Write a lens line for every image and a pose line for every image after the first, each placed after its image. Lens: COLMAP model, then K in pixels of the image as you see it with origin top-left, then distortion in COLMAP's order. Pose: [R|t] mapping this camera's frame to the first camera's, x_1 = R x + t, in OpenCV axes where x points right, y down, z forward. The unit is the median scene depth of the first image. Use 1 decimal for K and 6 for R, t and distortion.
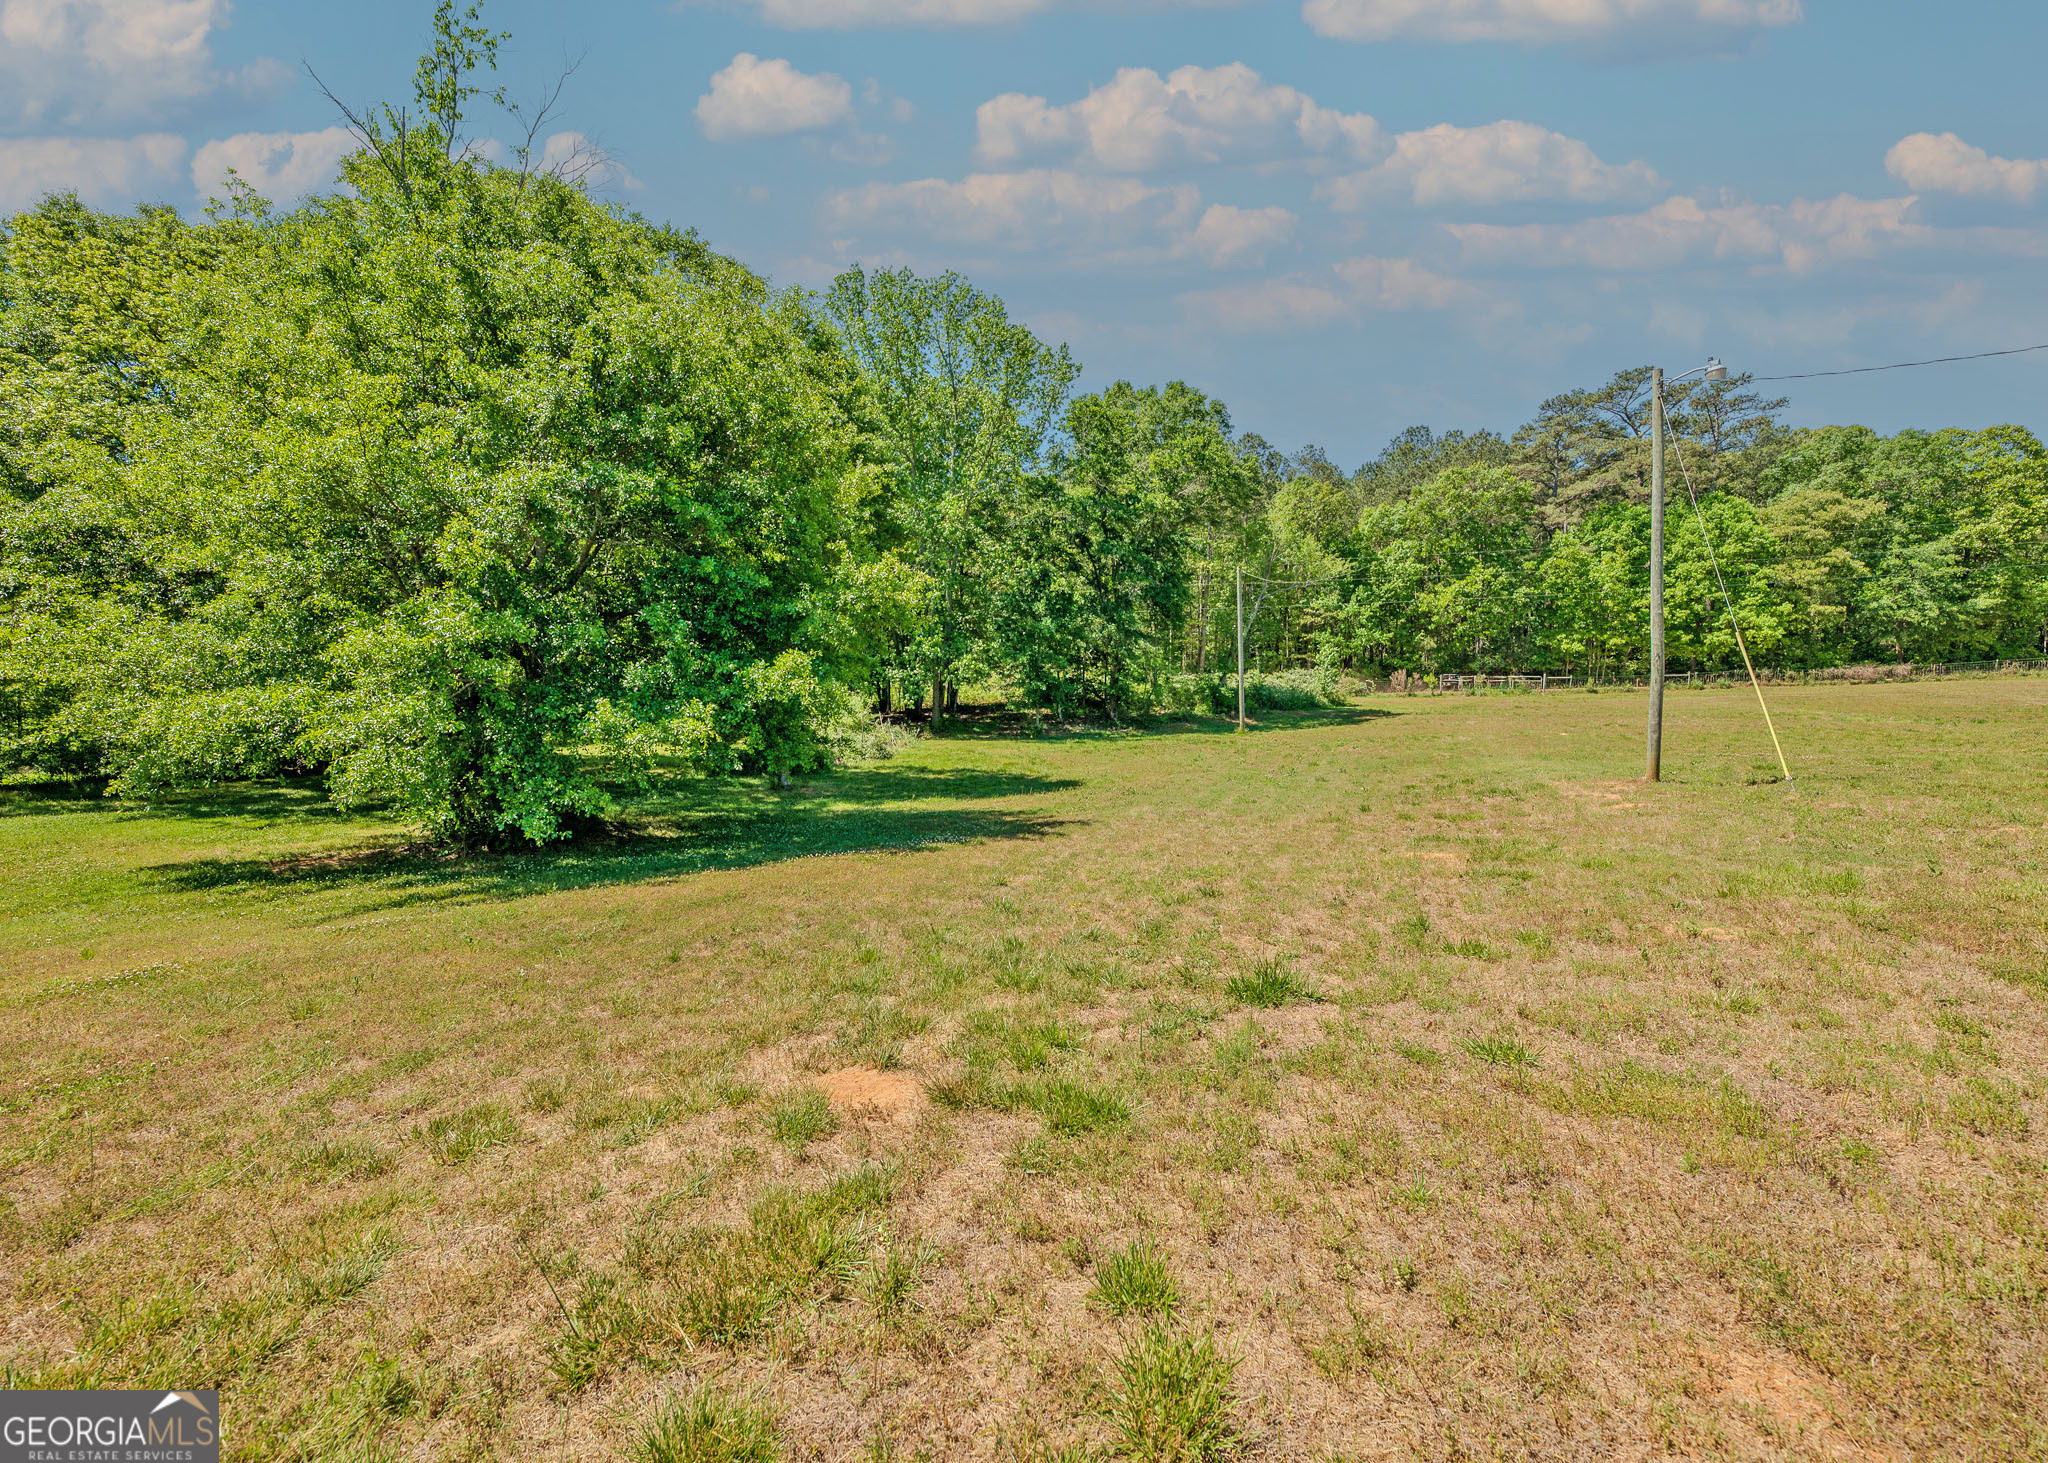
lens RADIAL K [[888.8, 0, 1024.0], [0, 888.8, 731.5], [0, 0, 1]] dist [-0.000462, 0.000070]
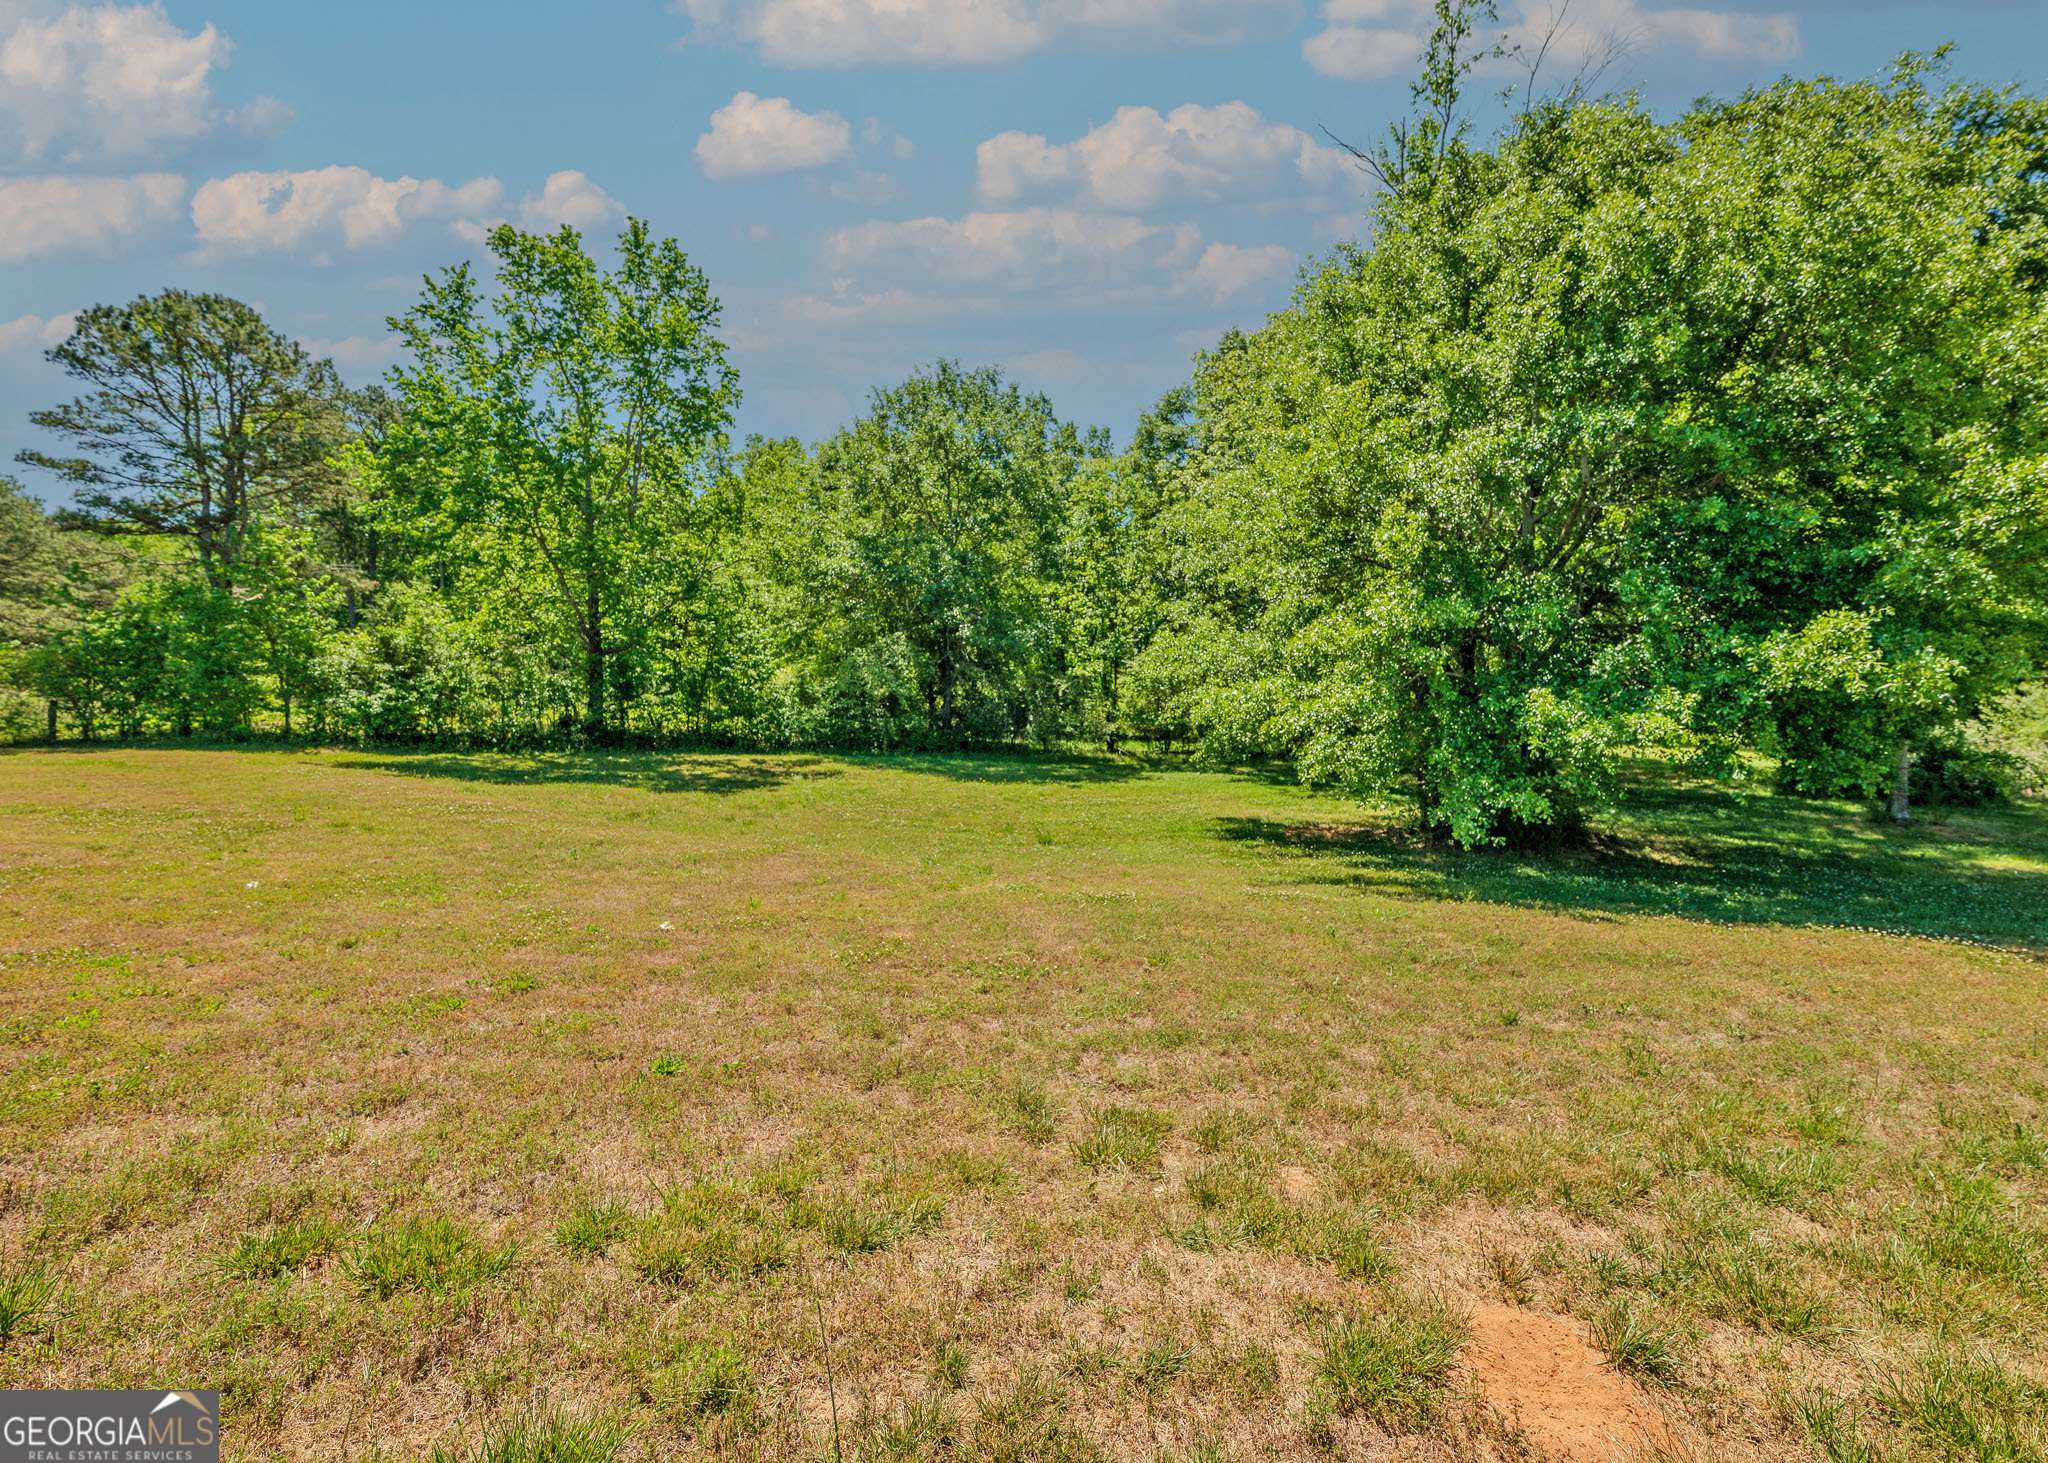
lens RADIAL K [[888.8, 0, 1024.0], [0, 888.8, 731.5], [0, 0, 1]] dist [-0.000462, 0.000070]
pose [[0.462754, 0.040480, -0.885562, 0.046484], [-0.036867, 0.998971, 0.026400, 0.000952], [0.885720, 0.020432, 0.463771, 0.152289]]
